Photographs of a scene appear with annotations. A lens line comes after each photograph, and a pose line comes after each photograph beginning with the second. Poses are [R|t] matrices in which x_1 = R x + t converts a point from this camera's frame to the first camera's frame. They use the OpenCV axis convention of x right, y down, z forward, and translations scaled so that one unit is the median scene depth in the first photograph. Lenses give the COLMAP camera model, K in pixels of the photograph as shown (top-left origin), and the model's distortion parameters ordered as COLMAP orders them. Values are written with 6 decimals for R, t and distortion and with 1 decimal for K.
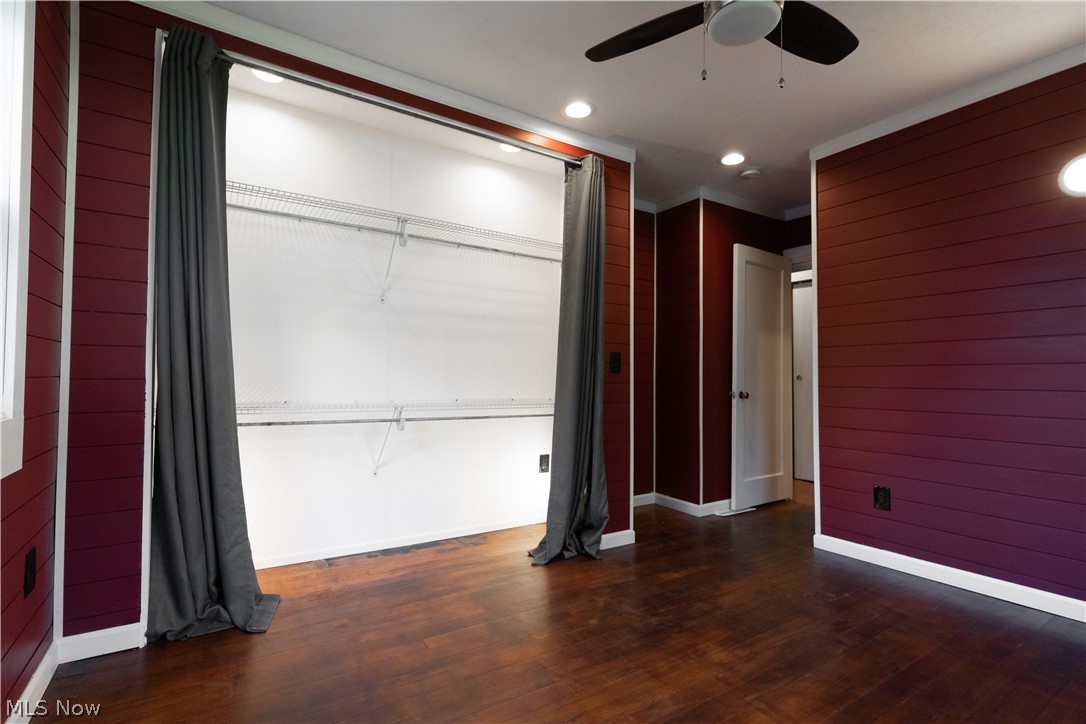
lens RADIAL K [[514.3, 0, 544.5], [0, 514.3, 365.7], [0, 0, 1]] dist [0.002081, -0.000416]
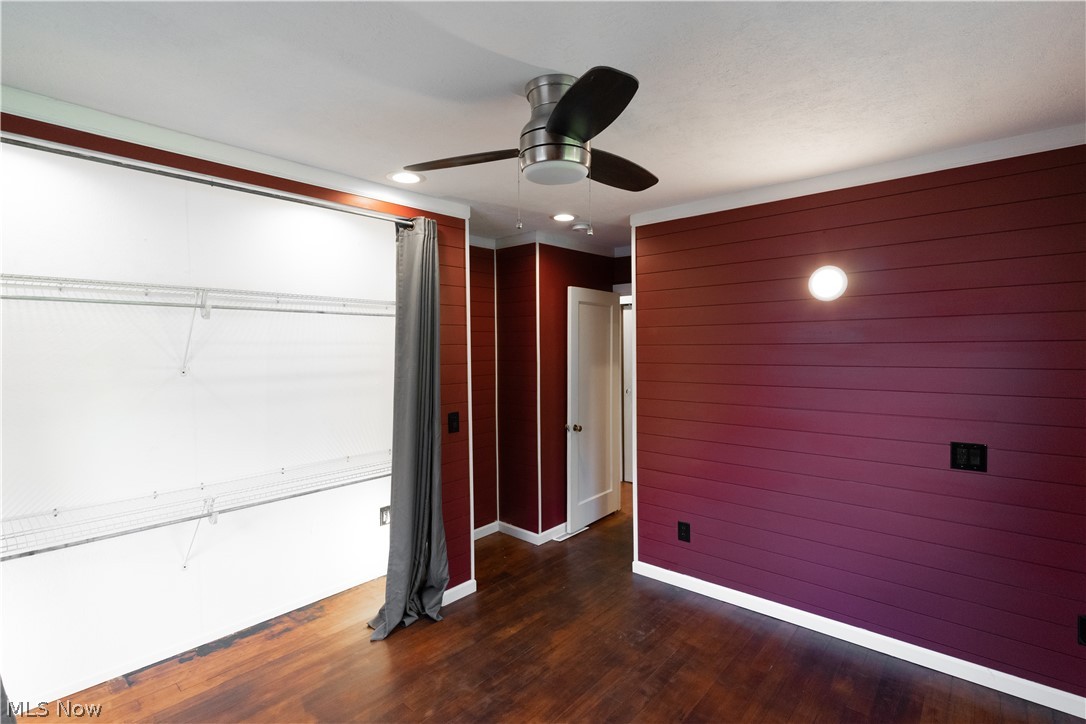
lens RADIAL K [[514.3, 0, 544.5], [0, 514.3, 366.9], [0, 0, 1]] dist [0.002081, -0.000416]
pose [[0.961327, -0.027872, 0.273995, 0.037466], [0.009611, 0.997655, 0.067766, -0.190684], [-0.275241, -0.062512, 0.959341, -0.012611]]
